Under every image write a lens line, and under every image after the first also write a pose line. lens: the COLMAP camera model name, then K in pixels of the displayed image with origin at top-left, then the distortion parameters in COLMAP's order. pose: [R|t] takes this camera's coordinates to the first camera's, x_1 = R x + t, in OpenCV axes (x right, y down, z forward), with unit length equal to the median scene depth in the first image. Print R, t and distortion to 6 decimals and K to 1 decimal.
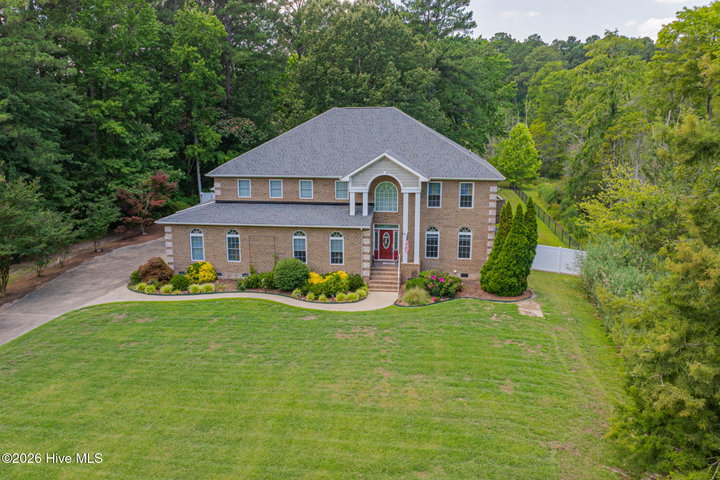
lens RADIAL K [[601.5, 0, 362.6], [0, 601.5, 235.9], [0, 0, 1]] dist [-0.013892, -0.025720]
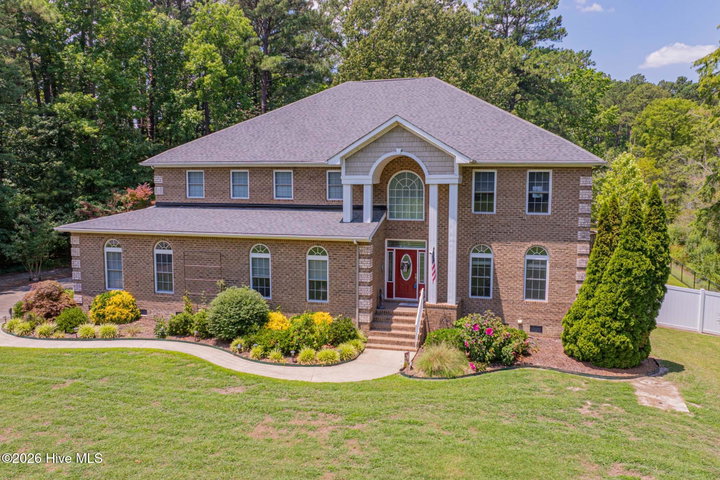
lens RADIAL K [[601.5, 0, 362.6], [0, 601.5, 235.9], [0, 0, 1]] dist [-0.013892, -0.025720]
pose [[0.988288, 0.015897, -0.151771, 0.095248], [-0.031850, 0.994144, -0.103268, 0.043845], [0.149241, 0.106892, 0.983006, 0.411258]]
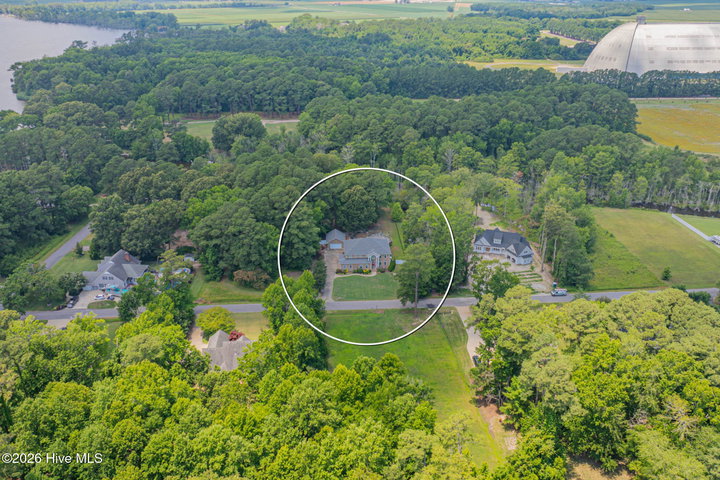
lens RADIAL K [[601.5, 0, 362.6], [0, 601.5, 235.9], [0, 0, 1]] dist [-0.013892, -0.025720]
pose [[0.985575, -0.065805, 0.155922, -1.128869], [0.032624, 0.977903, 0.206497, -1.718924], [-0.166065, -0.198431, 0.965944, -5.484415]]
